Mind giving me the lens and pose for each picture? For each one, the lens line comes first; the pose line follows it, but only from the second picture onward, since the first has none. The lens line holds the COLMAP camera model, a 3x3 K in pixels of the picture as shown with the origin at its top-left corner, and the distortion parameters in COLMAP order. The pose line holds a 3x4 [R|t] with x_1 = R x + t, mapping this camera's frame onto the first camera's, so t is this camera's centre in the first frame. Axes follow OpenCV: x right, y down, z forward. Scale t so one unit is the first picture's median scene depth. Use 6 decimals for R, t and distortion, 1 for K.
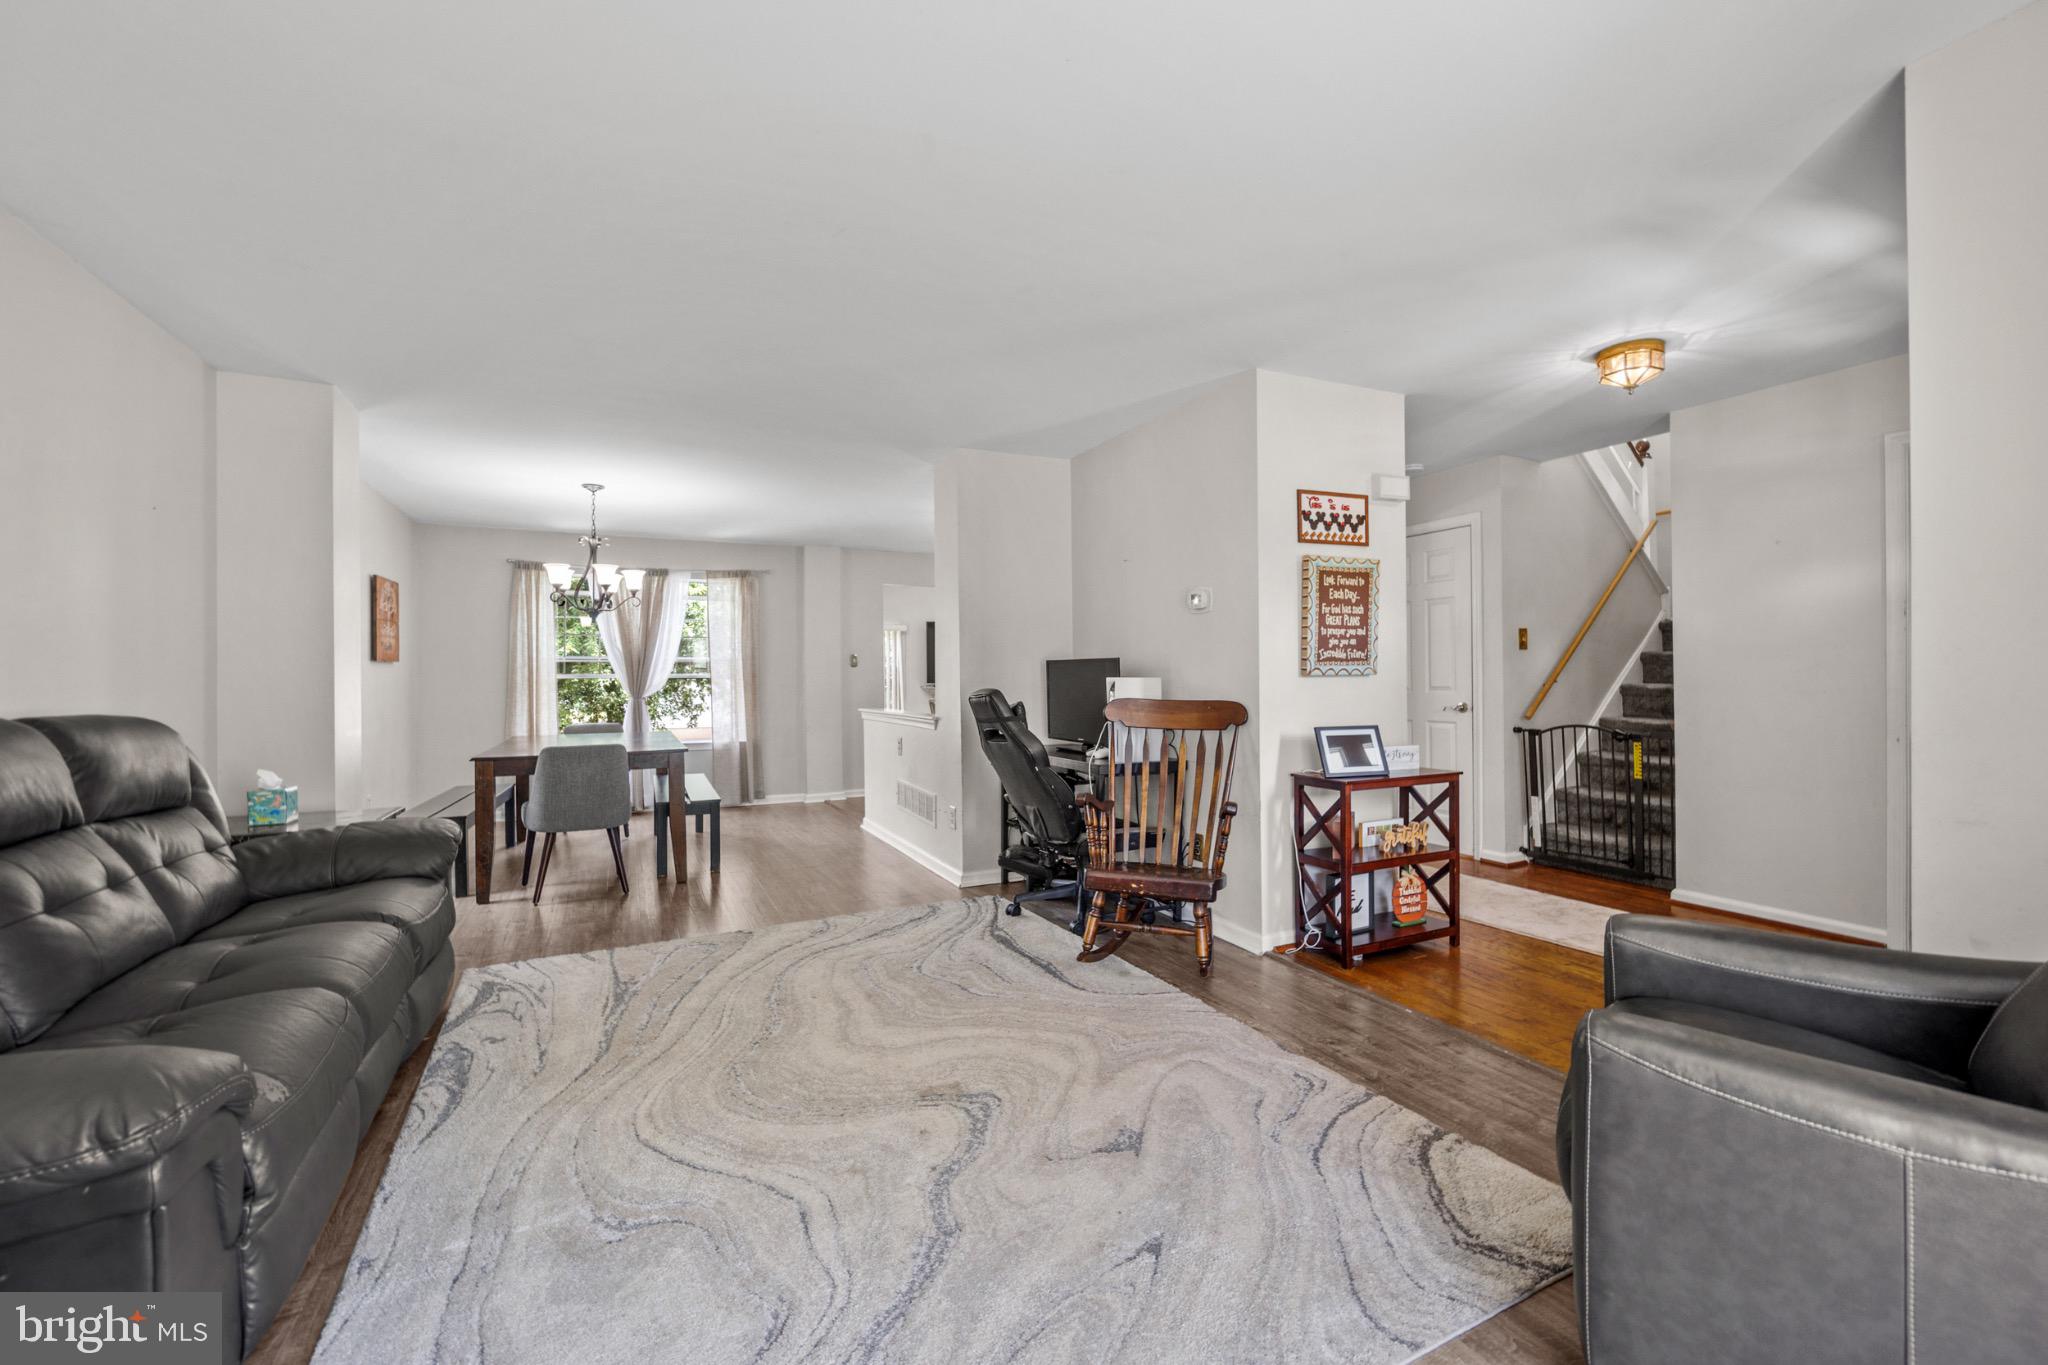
lens RADIAL K [[850.9, 0, 1016.2], [0, 850.9, 698.9], [0, 0, 1]] dist [-0.002308, -0.009886]
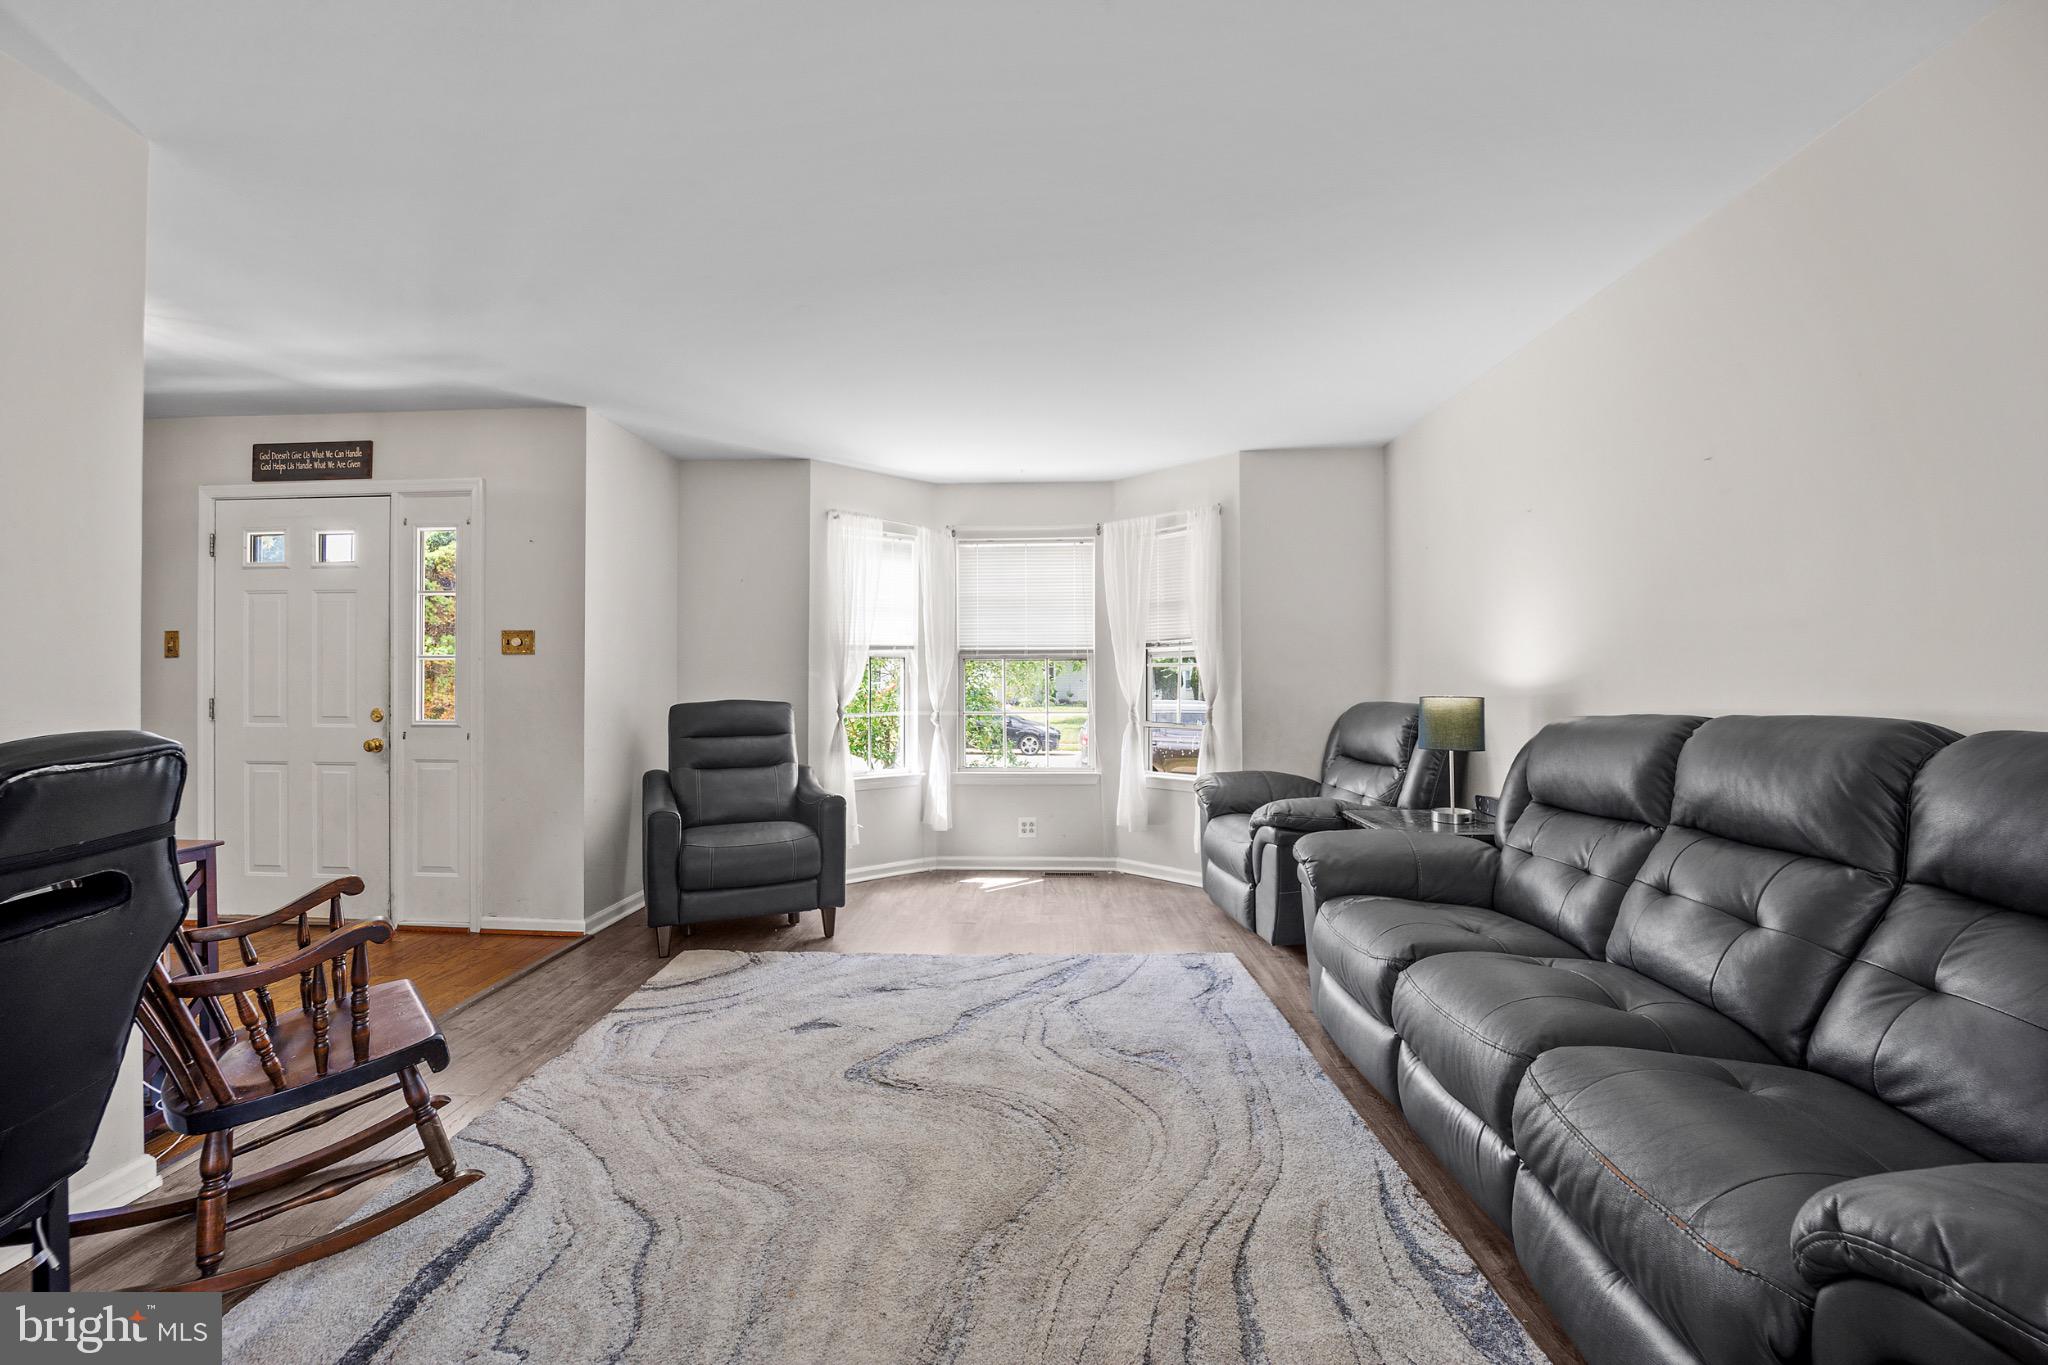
lens RADIAL K [[850.9, 0, 1016.2], [0, 850.9, 698.9], [0, 0, 1]] dist [-0.002308, -0.009886]
pose [[-0.886846, -0.002759, 0.462057, -0.706524], [0.017491, 0.999065, 0.039536, -0.047384], [-0.461734, 0.043144, -0.885969, 1.820308]]
